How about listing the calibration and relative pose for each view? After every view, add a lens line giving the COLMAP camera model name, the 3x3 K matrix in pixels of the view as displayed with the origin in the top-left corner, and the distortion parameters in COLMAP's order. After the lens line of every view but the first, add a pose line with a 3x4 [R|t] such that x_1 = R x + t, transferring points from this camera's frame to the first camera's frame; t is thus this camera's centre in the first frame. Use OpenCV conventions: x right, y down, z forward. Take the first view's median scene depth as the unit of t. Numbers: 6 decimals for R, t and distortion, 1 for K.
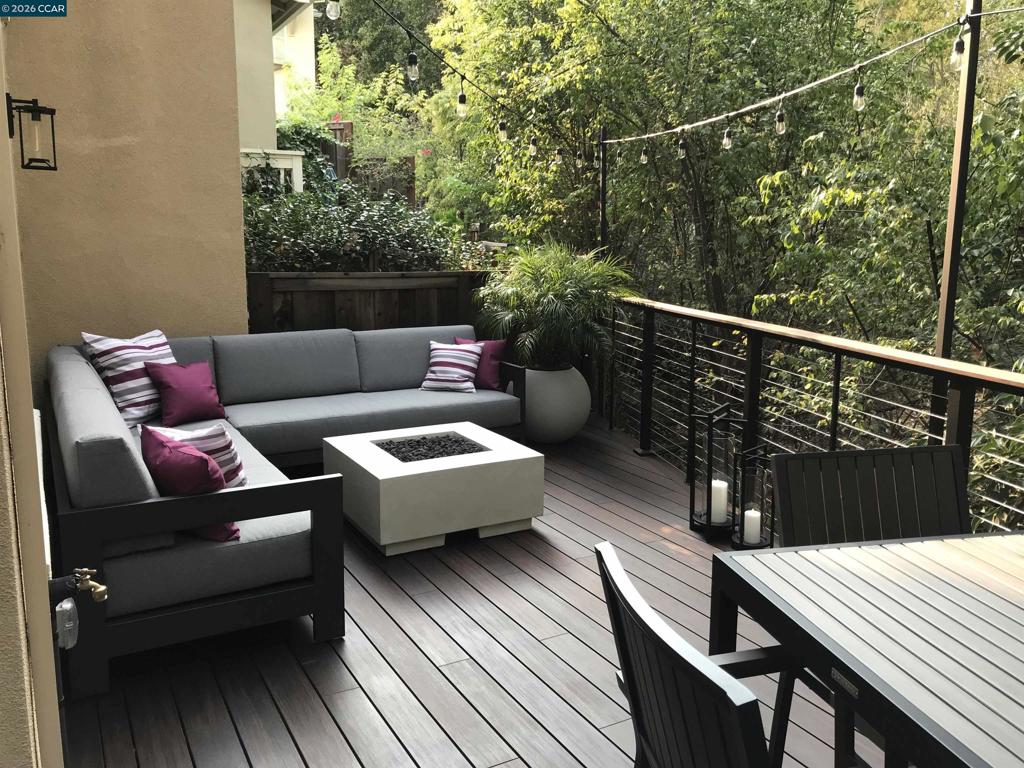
lens RADIAL K [[832.3, 0, 511.9], [0, 832.3, 374.1], [0, 0, 1]] dist [0.070959, -0.055678]
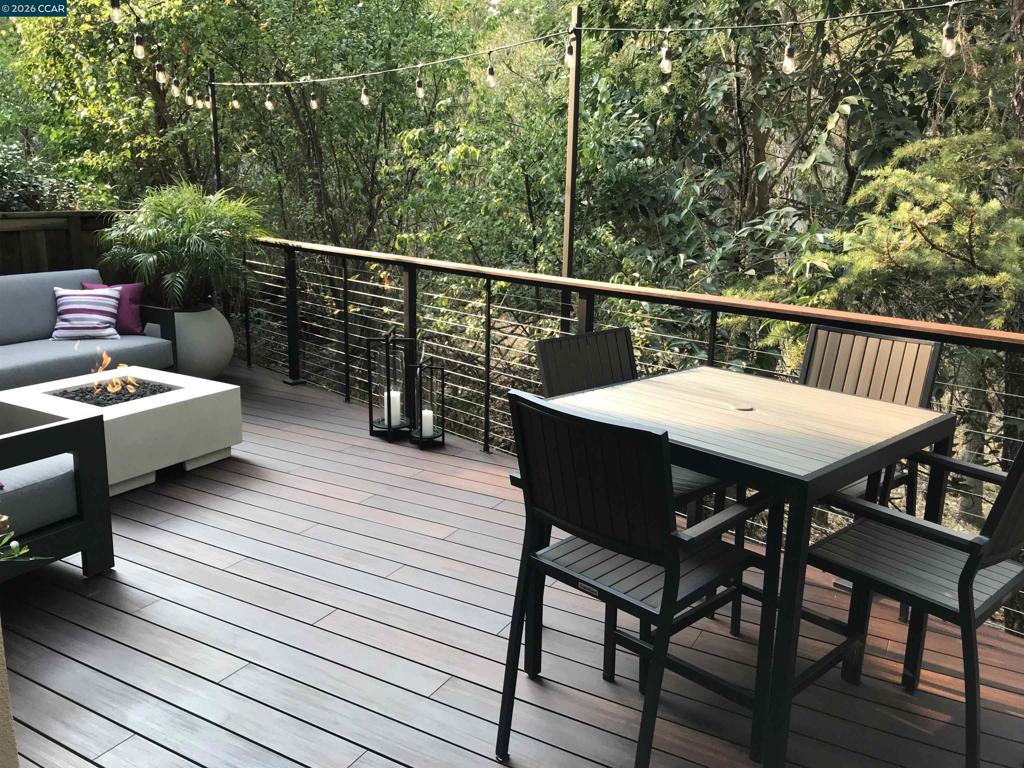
lens RADIAL K [[832.3, 0, 511.9], [0, 832.3, 374.1], [0, 0, 1]] dist [0.070959, -0.055678]
pose [[0.856746, -0.101584, 0.505635, -0.159801], [0.066352, 0.993973, 0.087267, 0.008419], [-0.511452, -0.041216, 0.858323, -0.081803]]
